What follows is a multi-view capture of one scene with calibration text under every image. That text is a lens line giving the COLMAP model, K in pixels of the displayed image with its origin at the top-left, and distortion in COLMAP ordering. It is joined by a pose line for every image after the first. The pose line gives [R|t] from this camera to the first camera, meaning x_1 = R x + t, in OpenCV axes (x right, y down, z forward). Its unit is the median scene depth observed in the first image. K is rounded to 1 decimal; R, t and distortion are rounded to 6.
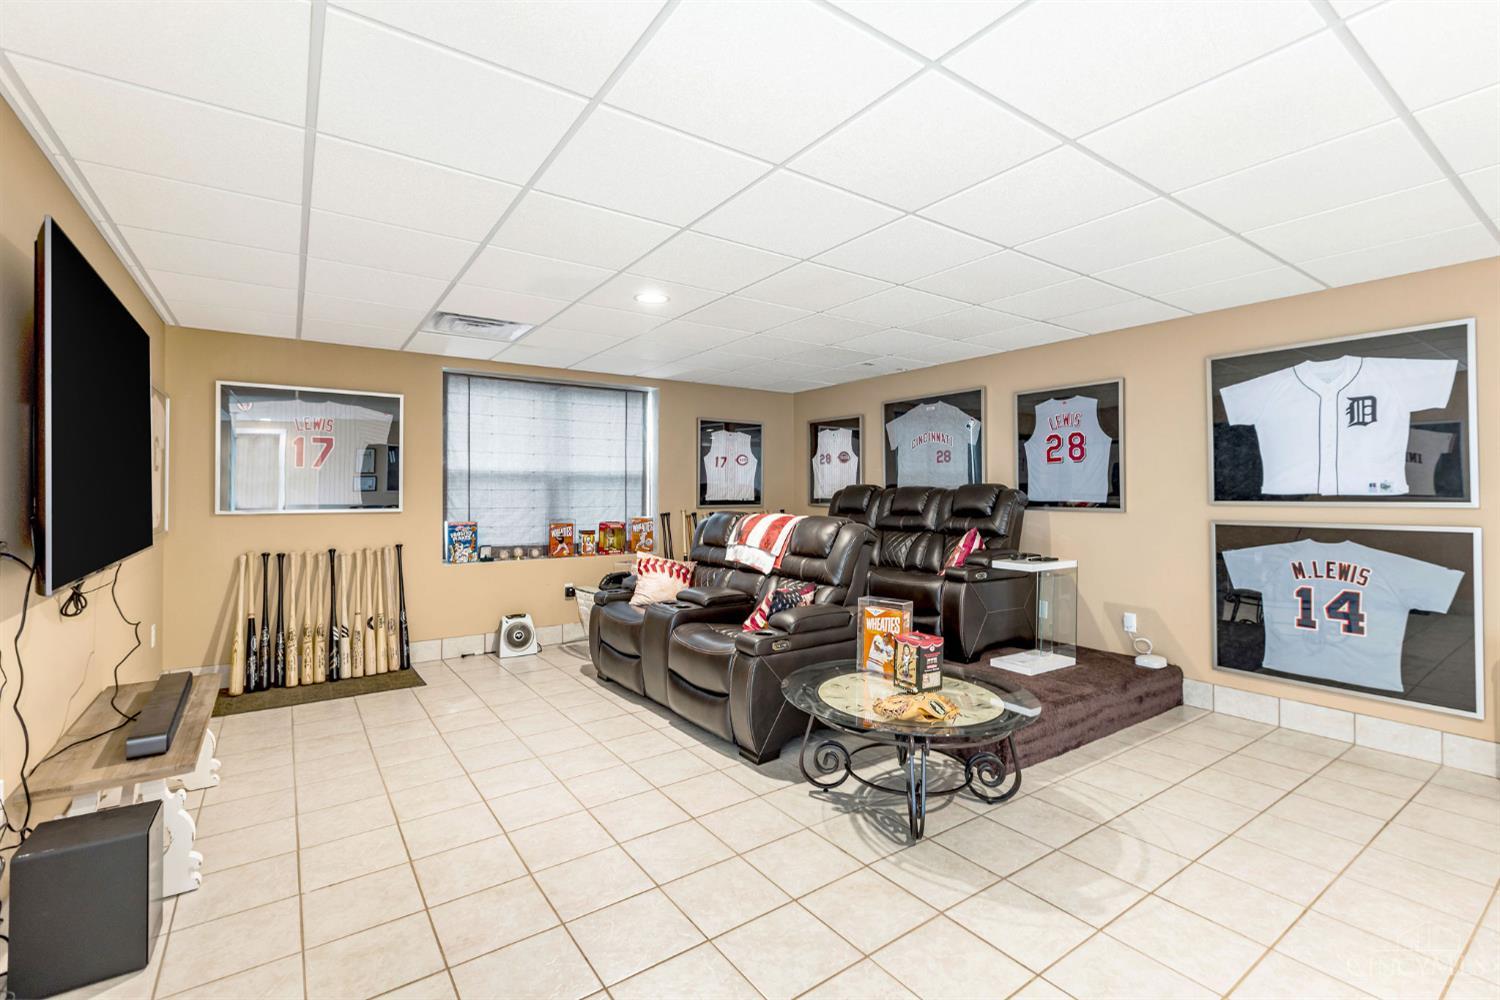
lens RADIAL K [[663.6, 0, 752.7], [0, 663.6, 490.4], [0, 0, 1]] dist [0.004674, 0.000189]
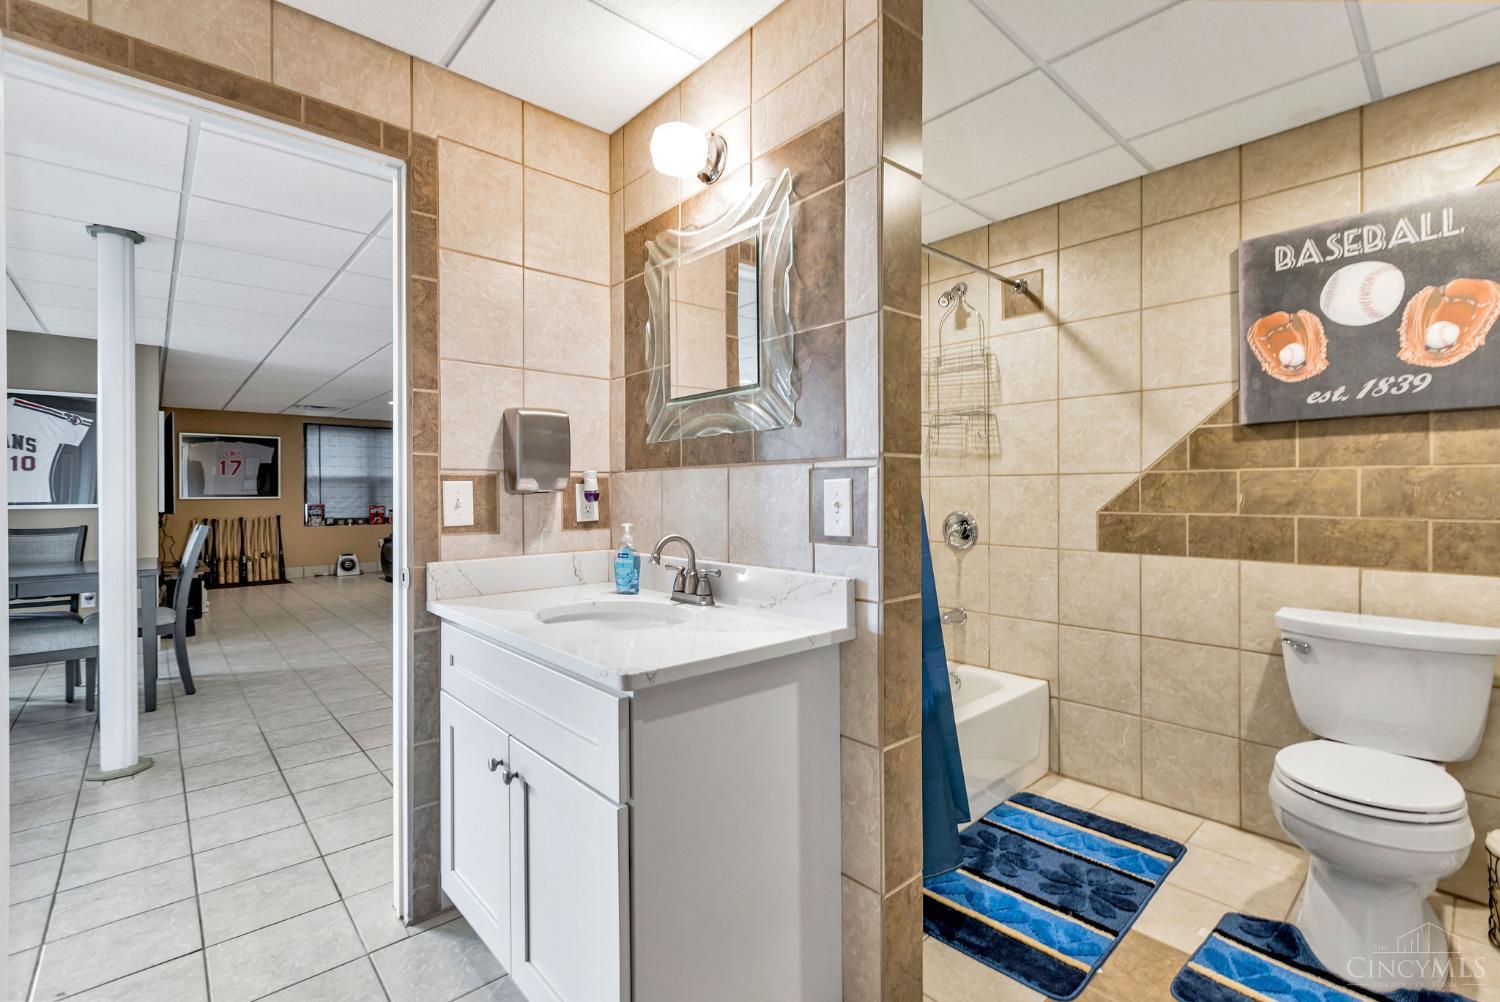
lens RADIAL K [[663.6, 0, 756.1], [0, 663.6, 497.1], [0, 0, 1]] dist [0.004674, 0.000189]
pose [[0.990969, -0.001773, 0.134083, 0.617915], [0.000503, 0.999955, 0.009509, 0.011436], [-0.134094, -0.009355, 0.990924, -1.165529]]
